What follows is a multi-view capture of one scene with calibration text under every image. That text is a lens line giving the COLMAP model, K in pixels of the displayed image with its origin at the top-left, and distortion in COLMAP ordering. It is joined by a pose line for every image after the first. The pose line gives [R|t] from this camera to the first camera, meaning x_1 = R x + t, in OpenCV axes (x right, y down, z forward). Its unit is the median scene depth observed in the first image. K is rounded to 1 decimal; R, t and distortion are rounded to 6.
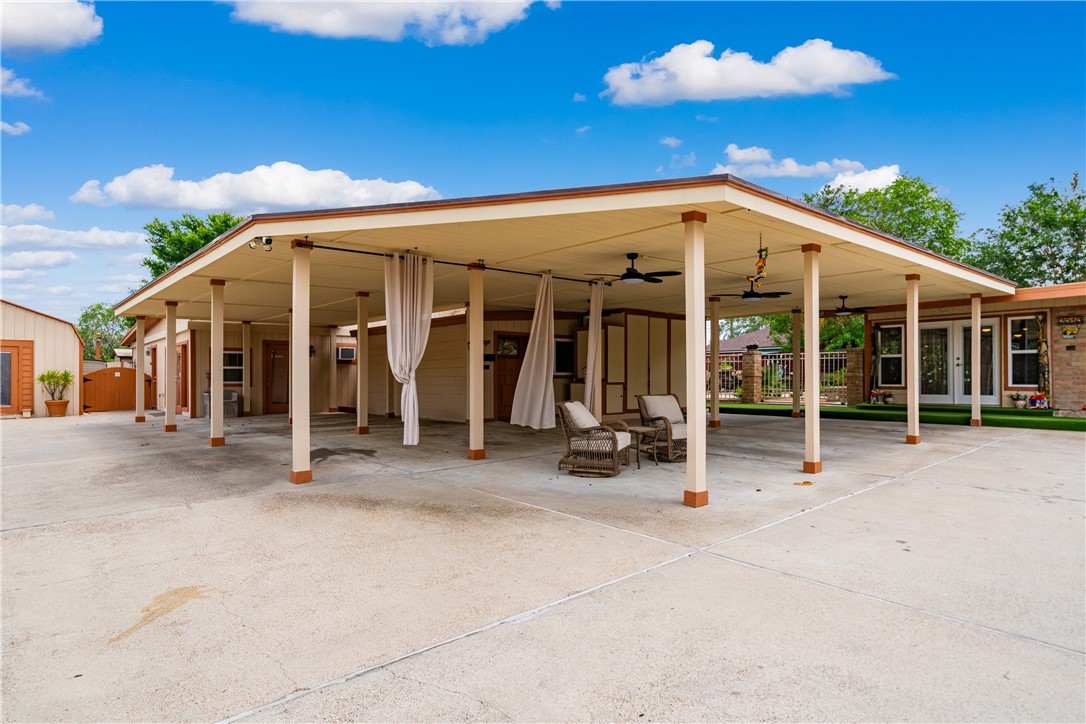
lens RADIAL K [[619.5, 0, 545.2], [0, 619.5, 374.7], [0, 0, 1]] dist [-0.000380, 0.000158]
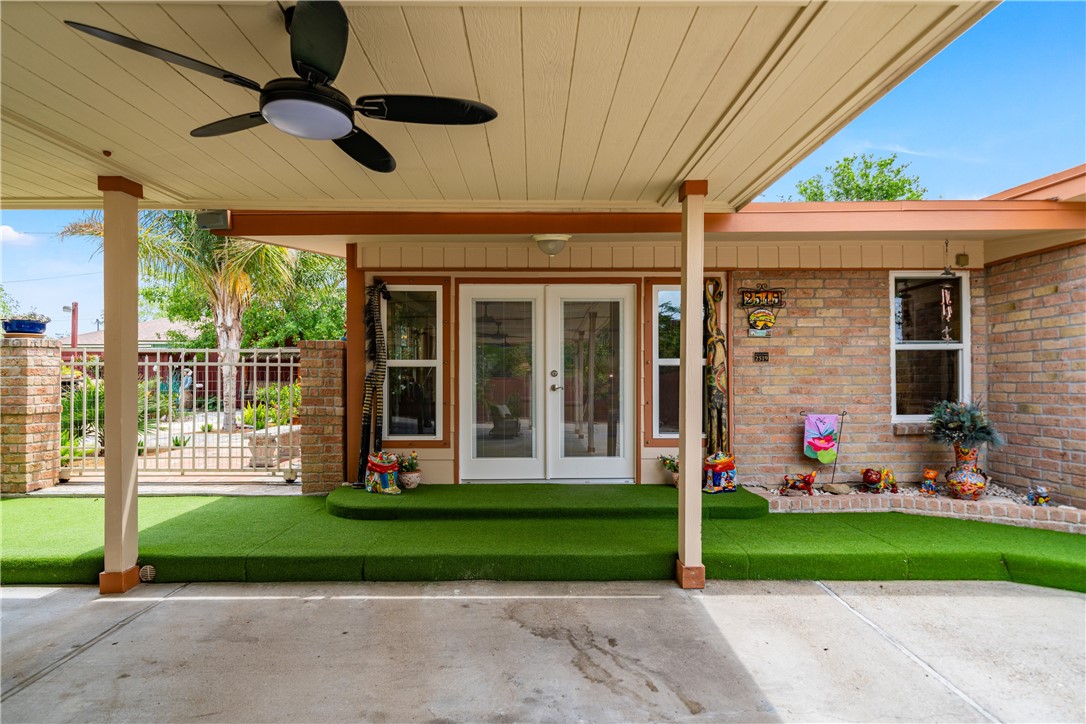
lens RADIAL K [[584.8, 0, 543.5], [0, 584.8, 373.6], [0, 0, 1]] dist [0.002250, 0.000305]
pose [[0.644754, 0.006160, 0.764365, 0.331473], [-0.005320, 0.999979, -0.003571, -0.023172], [-0.764371, -0.001764, 0.644774, 0.703834]]
